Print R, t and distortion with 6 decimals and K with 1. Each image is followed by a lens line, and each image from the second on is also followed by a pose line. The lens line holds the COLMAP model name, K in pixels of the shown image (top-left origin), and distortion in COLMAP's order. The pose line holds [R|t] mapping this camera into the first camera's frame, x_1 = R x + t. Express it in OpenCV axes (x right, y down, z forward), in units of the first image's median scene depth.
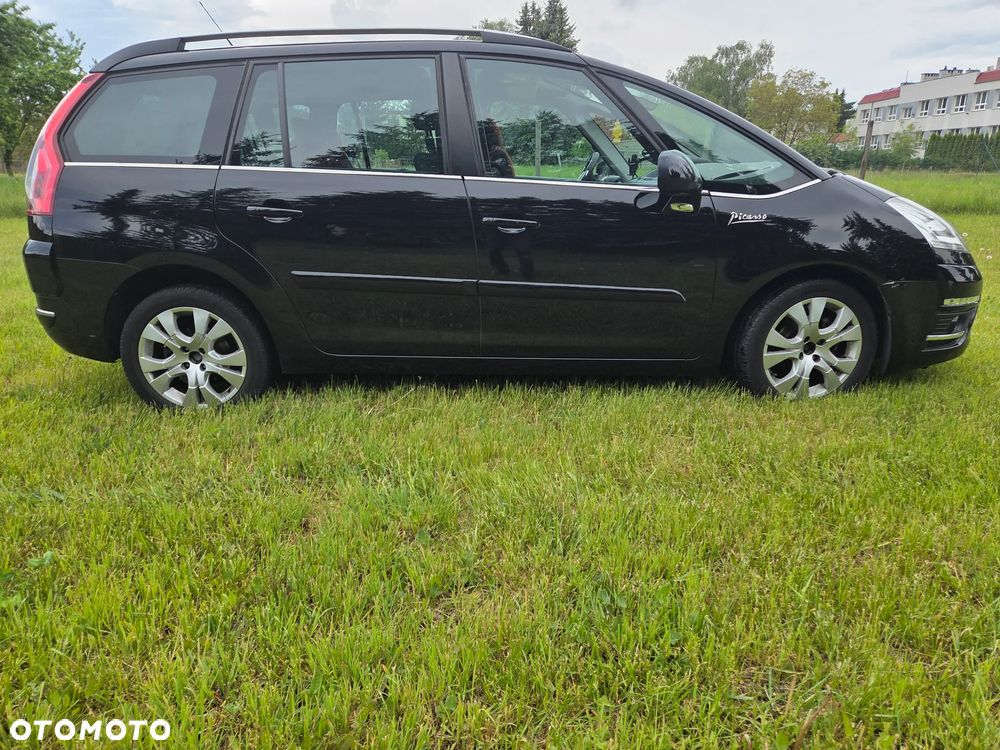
lens RADIAL K [[704.5, 0, 506.4], [0, 704.5, 369.7], [0, 0, 1]] dist [0.088047, -0.076237]
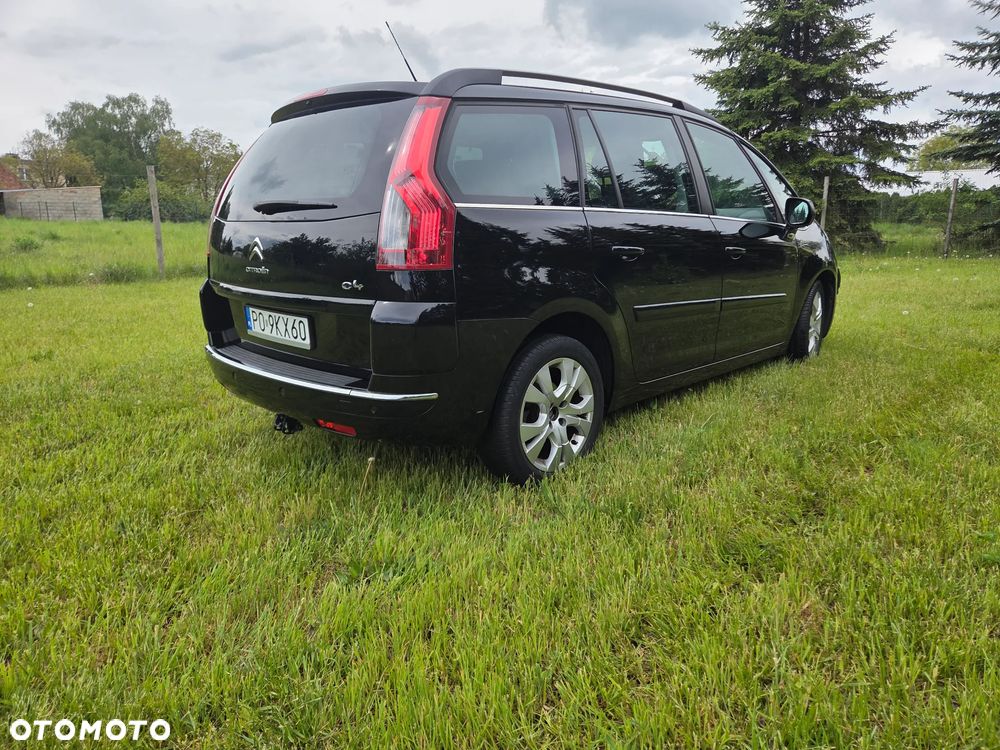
lens RADIAL K [[704.5, 0, 506.4], [0, 704.5, 369.7], [0, 0, 1]] dist [0.088047, -0.076237]
pose [[0.665964, -0.158706, 0.728906, -1.132719], [0.212565, 0.976972, 0.018508, -0.102156], [-0.715058, 0.142614, 0.684364, 0.418463]]
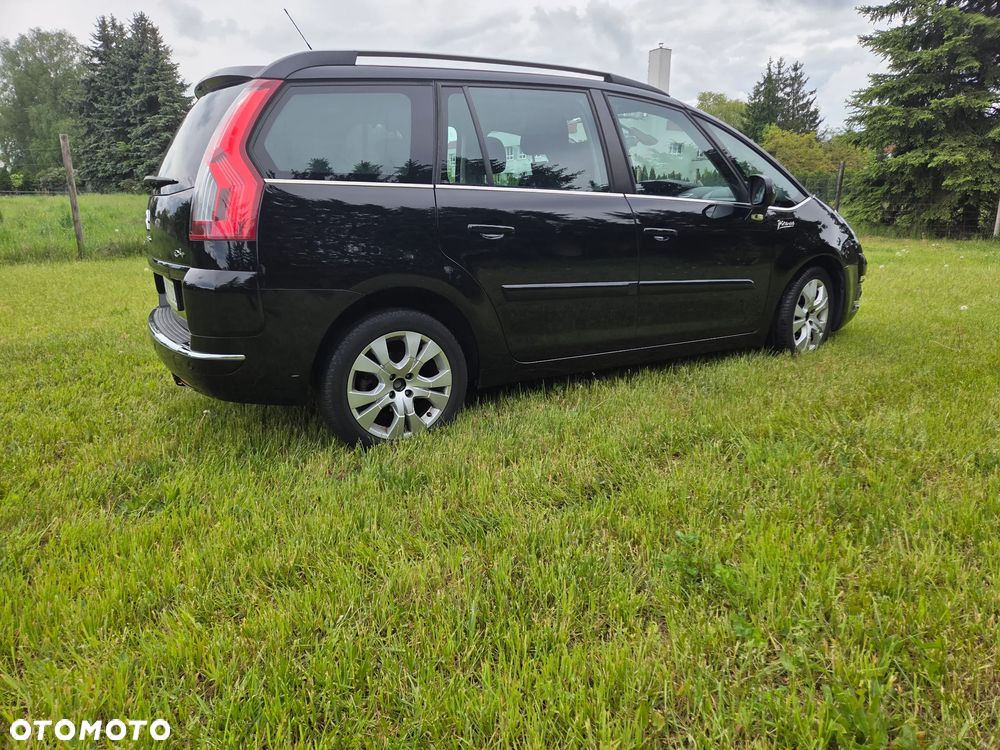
lens RADIAL K [[704.5, 0, 506.4], [0, 704.5, 369.7], [0, 0, 1]] dist [0.088047, -0.076237]
pose [[0.838384, -0.127867, 0.529869, -0.816111], [0.151620, 0.988438, -0.001373, -0.013974], [-0.523567, 0.081490, 0.848078, 0.126591]]
